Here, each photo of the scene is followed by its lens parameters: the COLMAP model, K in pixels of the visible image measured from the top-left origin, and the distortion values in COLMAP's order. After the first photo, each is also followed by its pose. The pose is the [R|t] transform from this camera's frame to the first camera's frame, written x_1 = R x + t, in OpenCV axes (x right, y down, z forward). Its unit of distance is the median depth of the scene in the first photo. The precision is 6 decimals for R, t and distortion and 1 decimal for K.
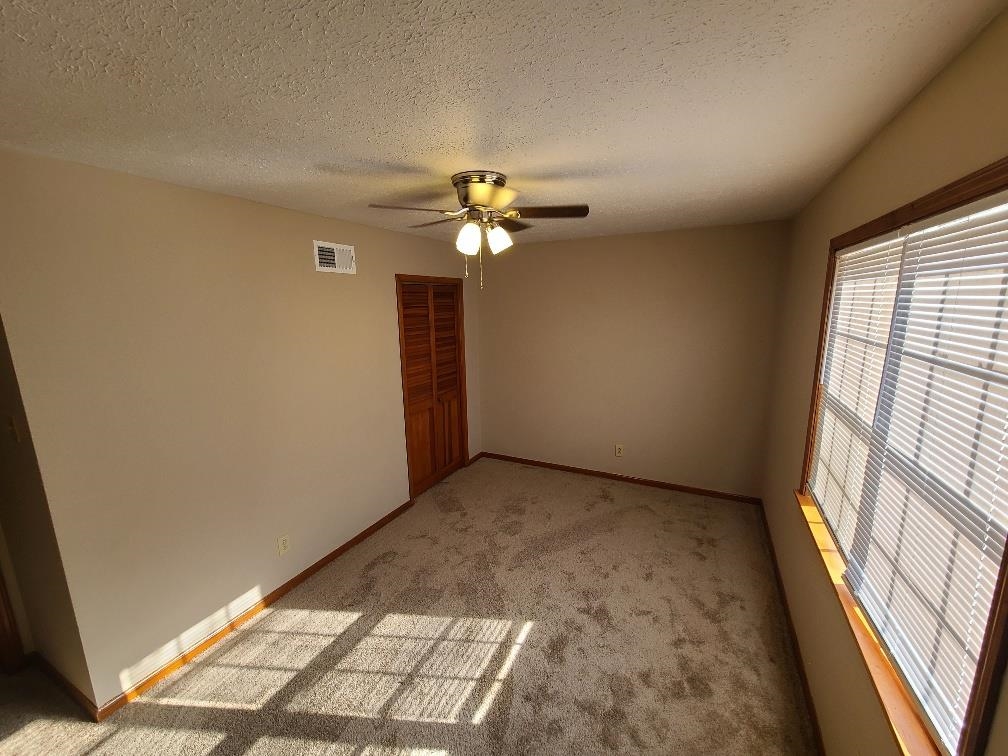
lens RADIAL K [[408.6, 0, 497.4], [0, 408.6, 380.3], [0, 0, 1]] dist [0.004096, -0.003857]
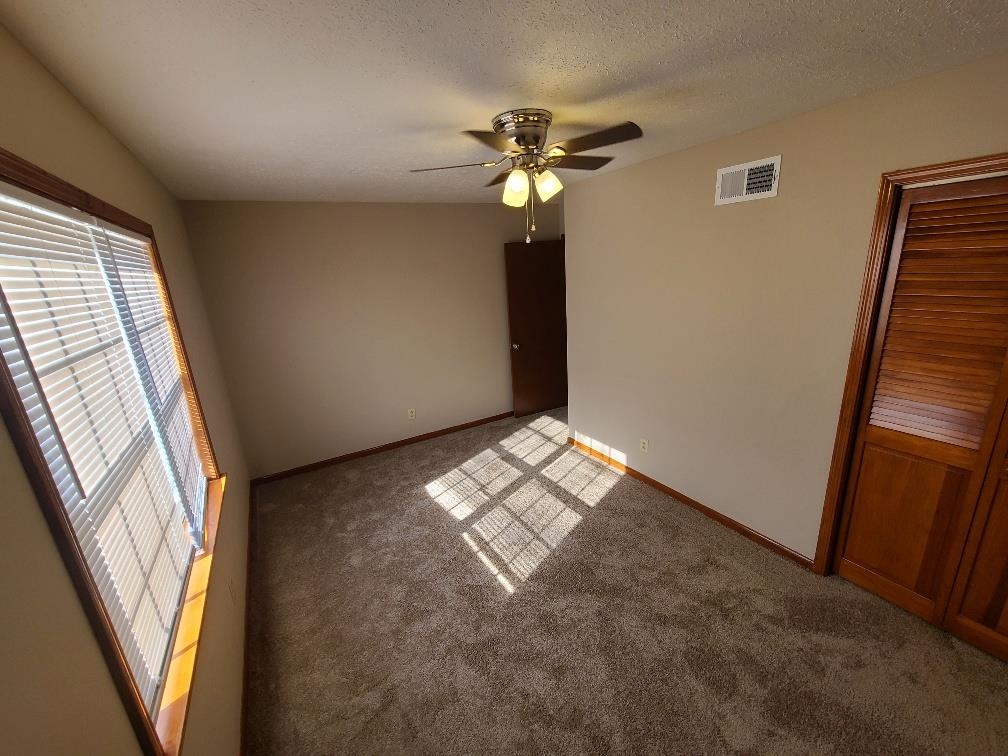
lens RADIAL K [[408.6, 0, 497.4], [0, 408.6, 380.3], [0, 0, 1]] dist [0.004096, -0.003857]
pose [[-0.547419, 0.283904, -0.787230, 0.787035], [-0.080849, 0.918355, 0.387412, -0.275947], [0.832944, 0.275724, -0.479771, 1.402251]]
